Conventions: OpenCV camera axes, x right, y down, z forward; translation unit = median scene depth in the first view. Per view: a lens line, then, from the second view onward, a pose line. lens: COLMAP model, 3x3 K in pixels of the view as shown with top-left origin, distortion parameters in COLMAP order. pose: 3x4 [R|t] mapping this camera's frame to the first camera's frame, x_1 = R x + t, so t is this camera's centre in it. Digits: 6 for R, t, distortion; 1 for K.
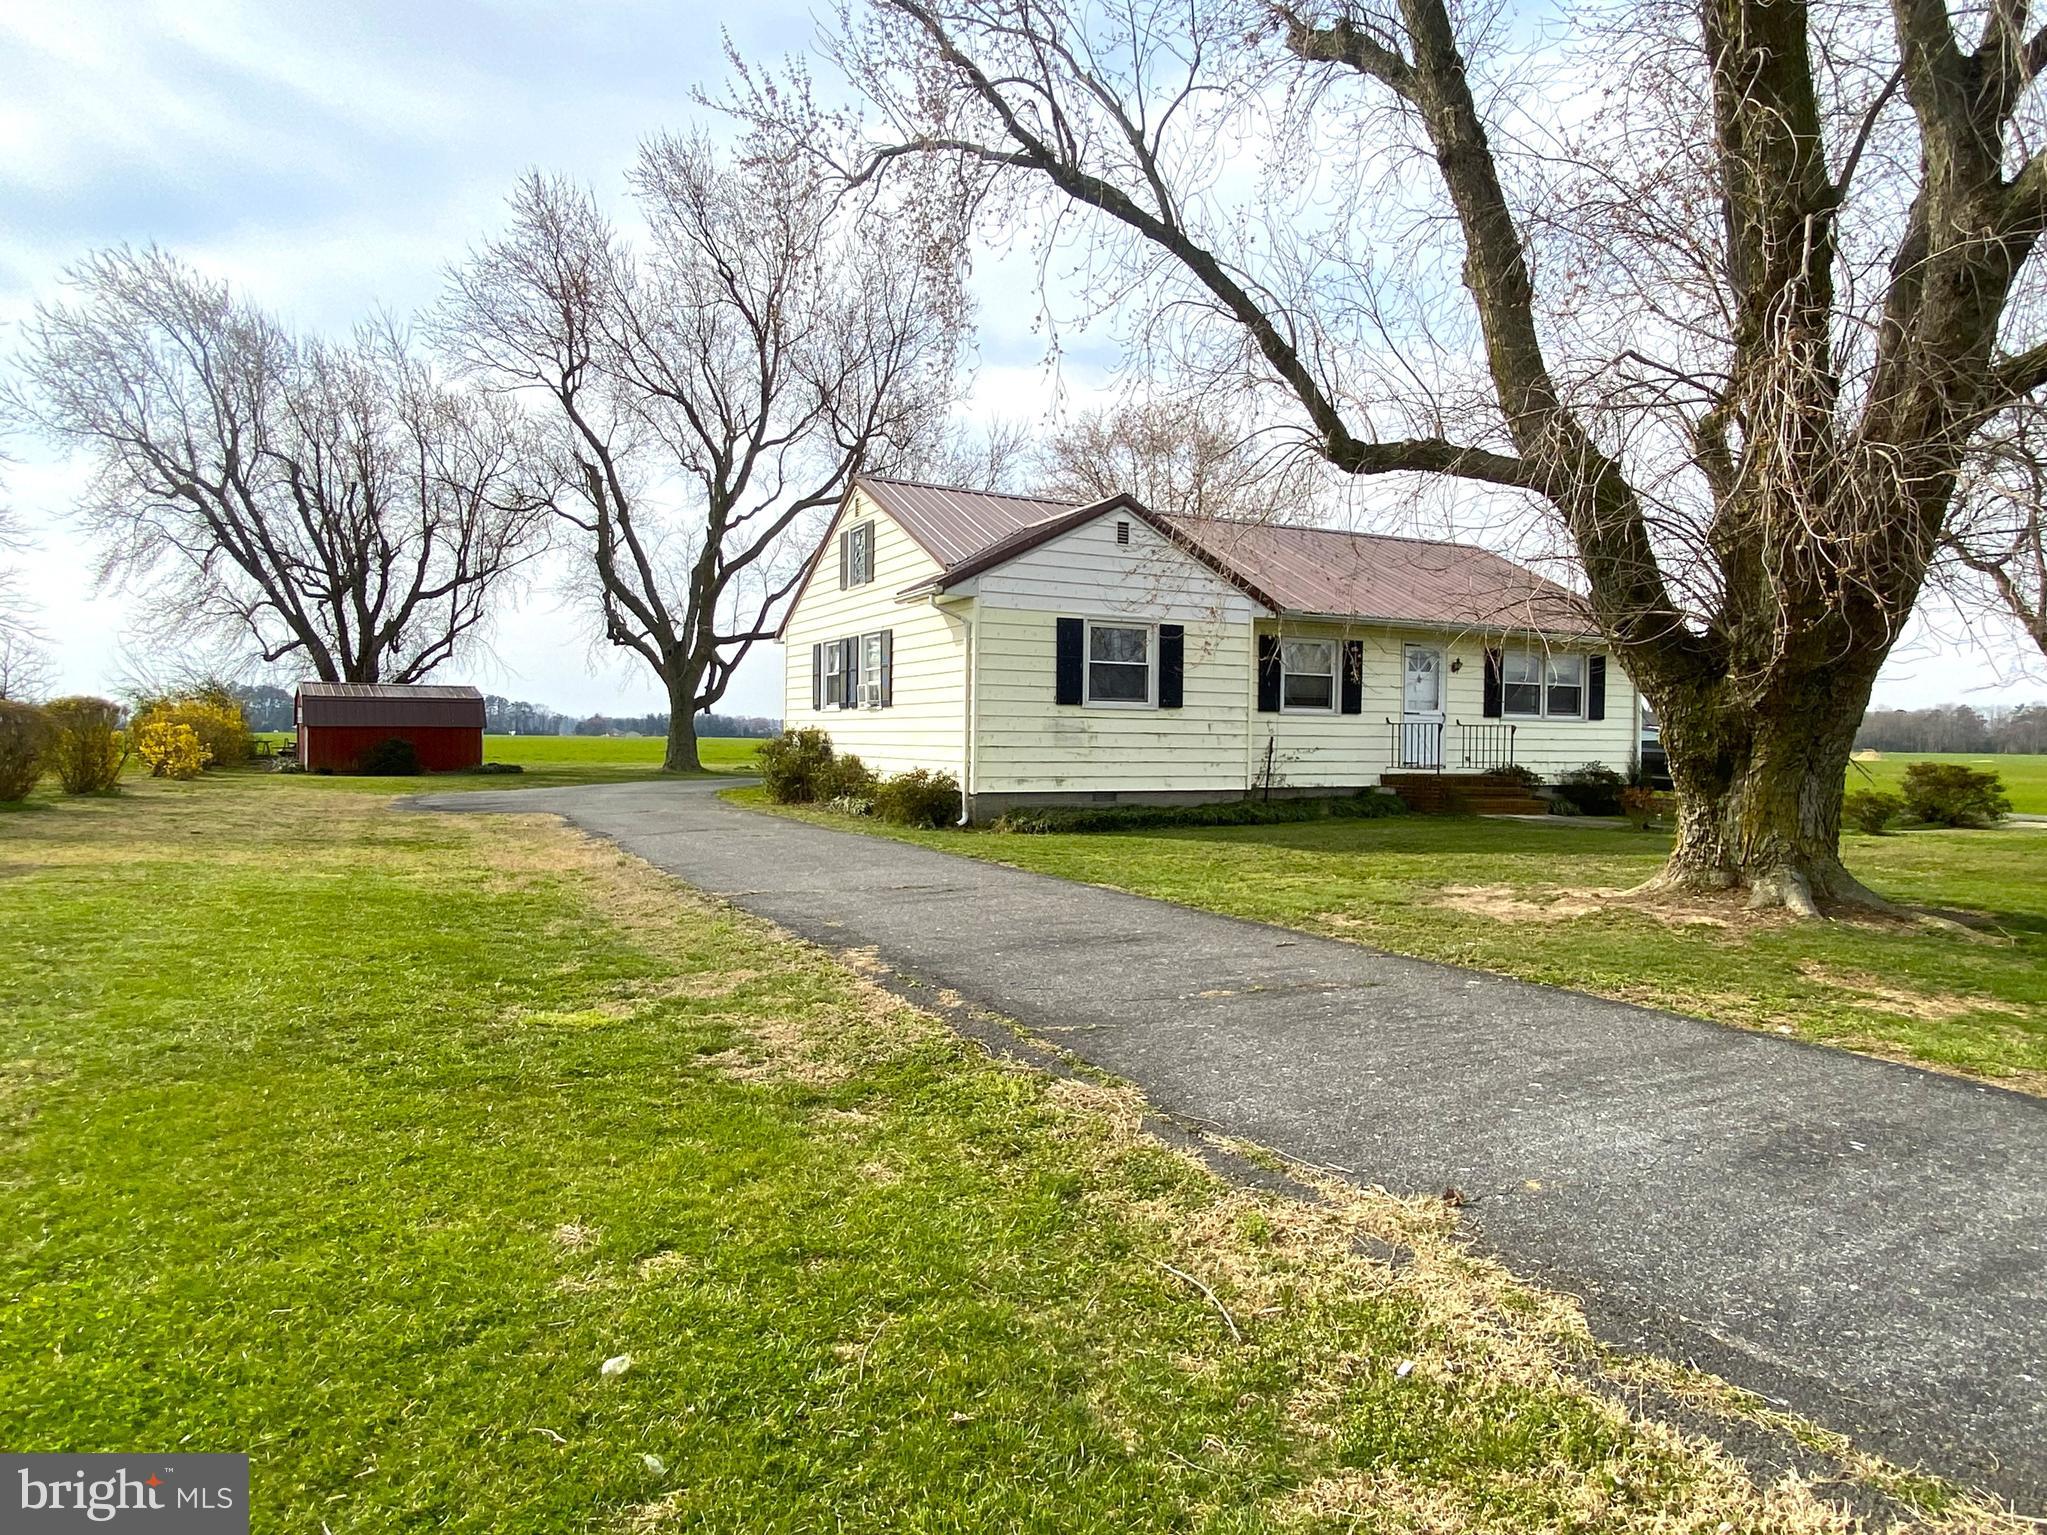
lens RADIAL K [[1184.4, 0, 1034.3], [0, 1184.4, 766.8], [0, 0, 1]] dist [0.038075, 0.000537]
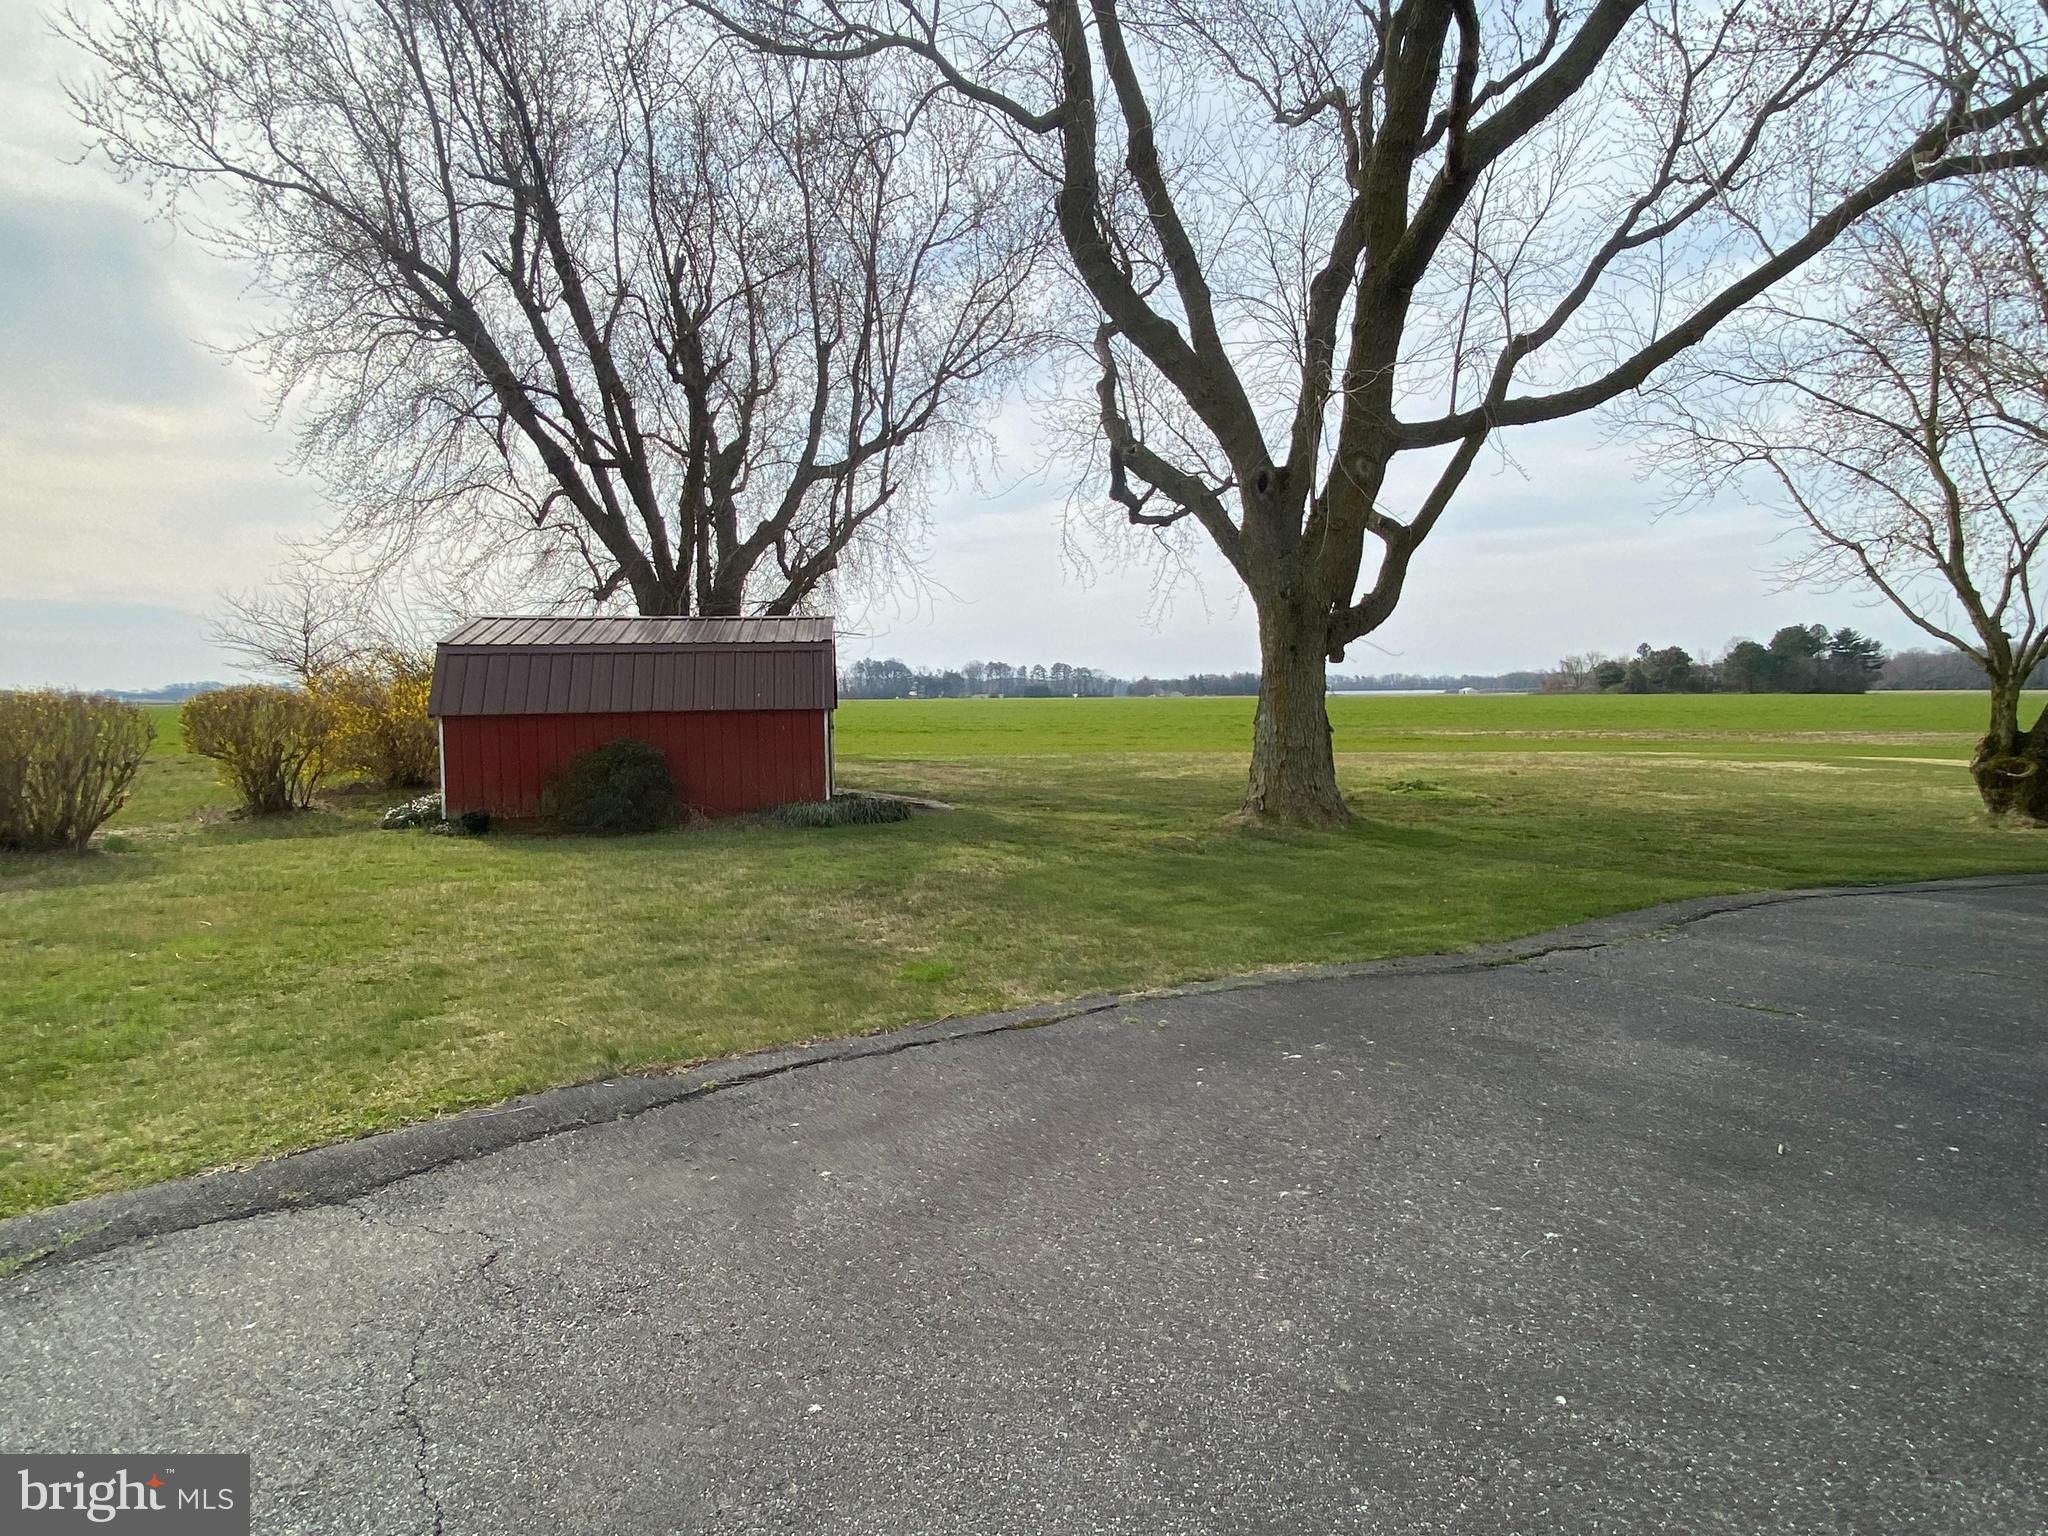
lens RADIAL K [[1134.1, 0, 1027.9], [0, 1134.1, 770.6], [0, 0, 1]] dist [0.000018, -0.000054]
pose [[0.897641, 0.005626, -0.440692, -0.211635], [0.013175, 0.999129, 0.039590, -0.025124], [0.440531, -0.041343, 0.896785, 0.638192]]
